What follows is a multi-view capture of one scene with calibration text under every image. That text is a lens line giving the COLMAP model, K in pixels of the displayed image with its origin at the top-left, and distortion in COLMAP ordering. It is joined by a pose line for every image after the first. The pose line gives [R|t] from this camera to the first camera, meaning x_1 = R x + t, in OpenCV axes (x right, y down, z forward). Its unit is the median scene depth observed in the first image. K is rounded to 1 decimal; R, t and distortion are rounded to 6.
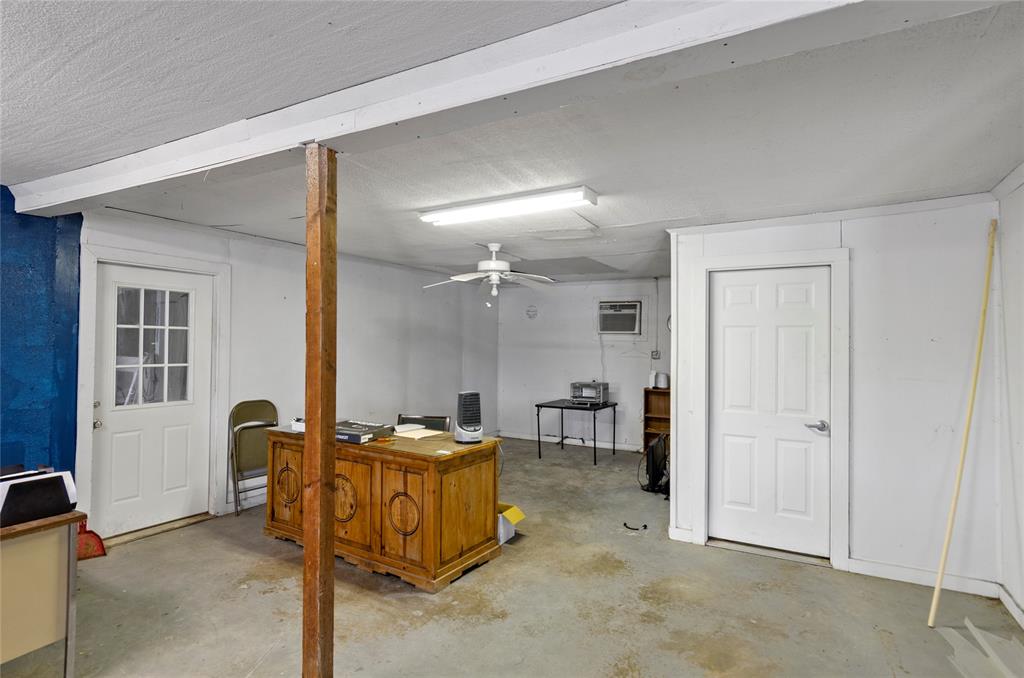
lens RADIAL K [[550.5, 0, 510.4], [0, 550.5, 335.8], [0, 0, 1]] dist [0.002323, -0.002159]
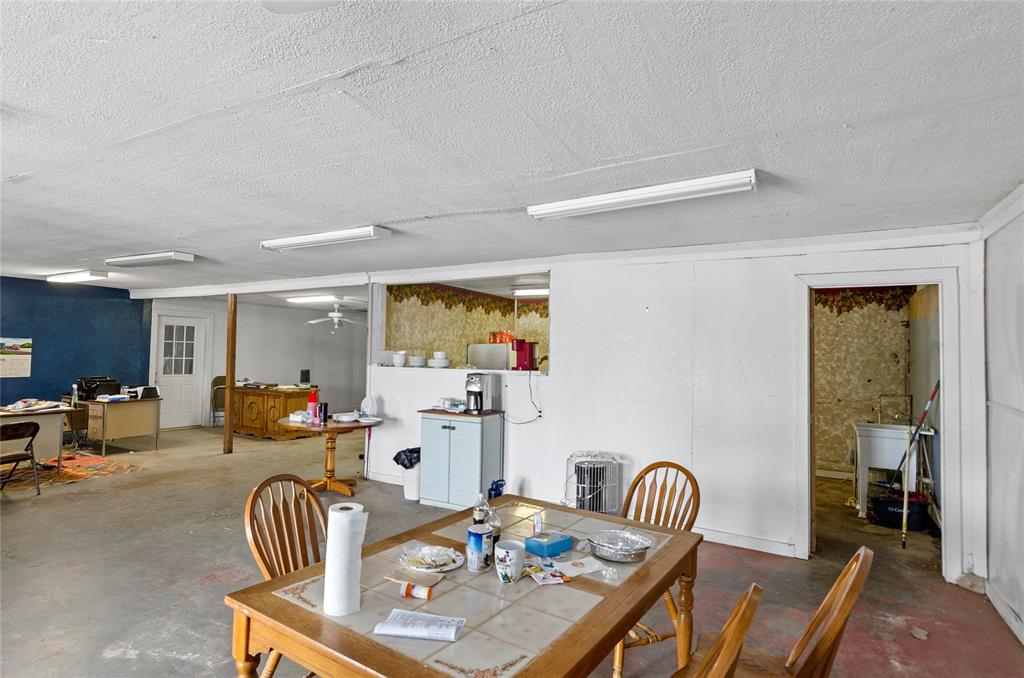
lens RADIAL K [[550.5, 0, 514.5], [0, 550.5, 334.0], [0, 0, 1]] dist [0.002323, -0.002159]
pose [[0.999933, 0.011356, -0.002076, 0.795216], [-0.011405, 0.999622, -0.025011, -0.006431], [0.001791, 0.025033, 0.999685, -1.361933]]
